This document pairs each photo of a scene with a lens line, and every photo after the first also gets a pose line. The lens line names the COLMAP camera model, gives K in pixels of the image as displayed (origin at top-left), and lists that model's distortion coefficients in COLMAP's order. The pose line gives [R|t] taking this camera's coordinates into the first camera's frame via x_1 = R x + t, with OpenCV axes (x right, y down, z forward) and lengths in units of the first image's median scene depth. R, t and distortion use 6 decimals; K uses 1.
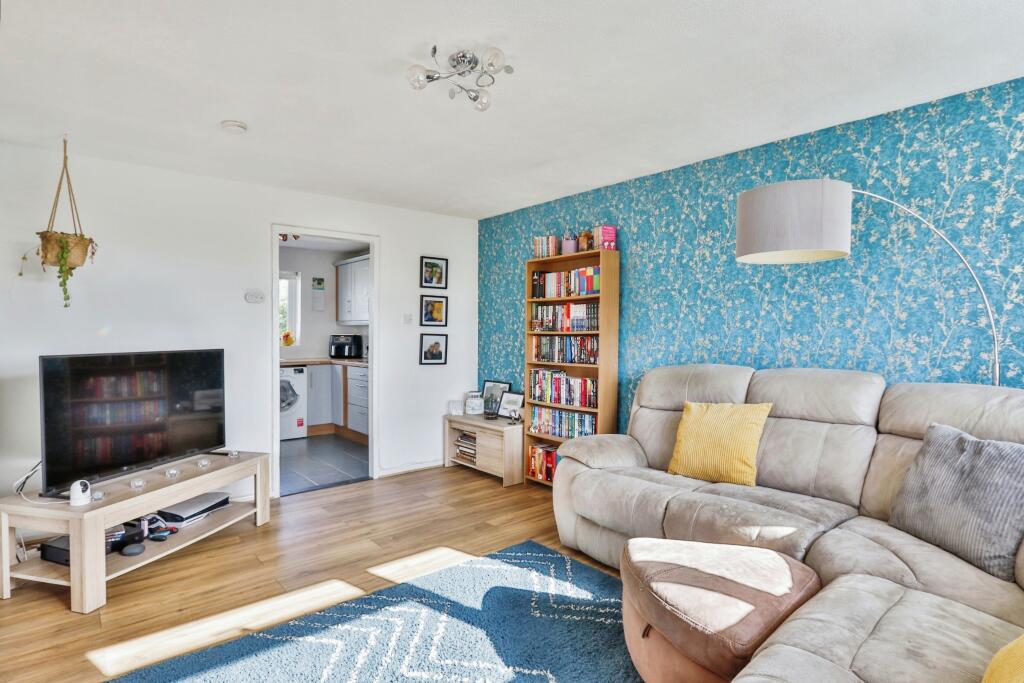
lens RADIAL K [[538.9, 0, 505.2], [0, 538.9, 349.5], [0, 0, 1]] dist [-0.034981, 0.002260]
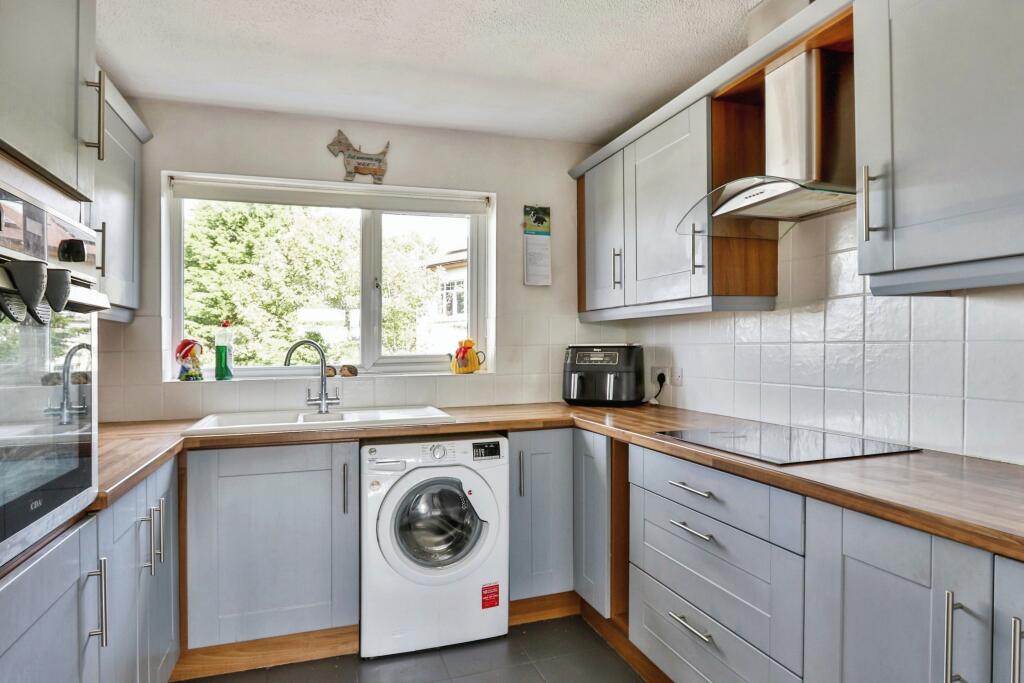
lens RADIAL K [[538.9, 0, 519.3], [0, 538.9, 339.1], [0, 0, 1]] dist [-0.034981, 0.002260]
pose [[0.938397, -0.011438, -0.345369, -0.226433], [-0.000731, 0.999384, -0.035082, -0.018735], [0.345558, 0.033174, 0.937811, 0.630366]]
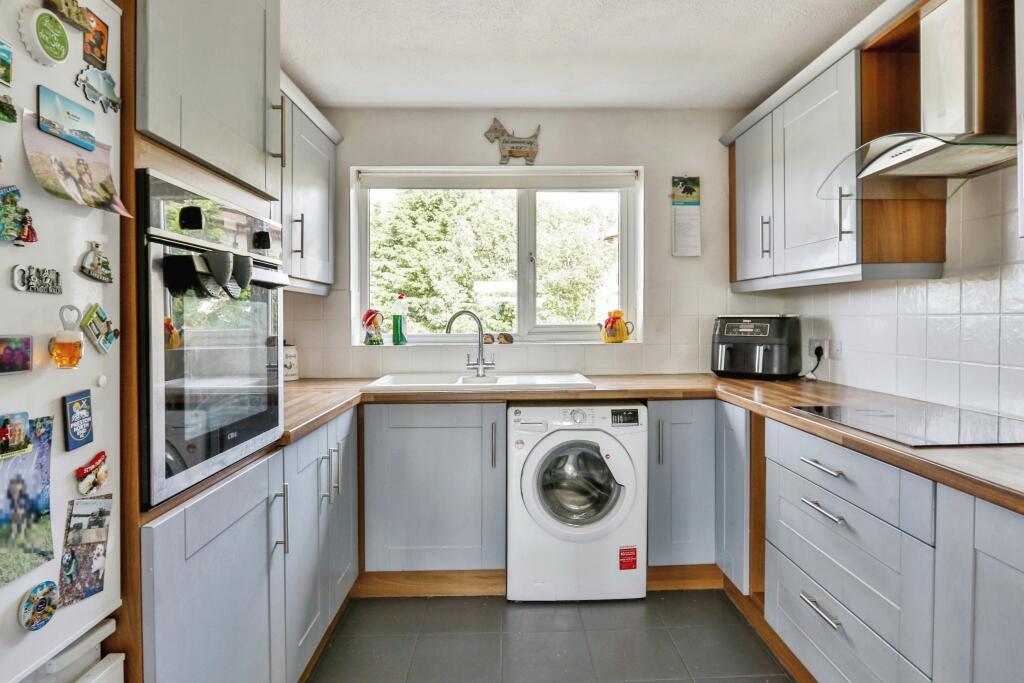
lens RADIAL K [[538.9, 0, 558.3], [0, 538.9, 313.5], [0, 0, 1]] dist [-0.034981, 0.002260]
pose [[0.812229, -0.005797, -0.583310, -0.195164], [-0.011576, 0.999594, -0.026052, -0.018543], [0.583224, 0.027912, 0.811832, 0.631828]]
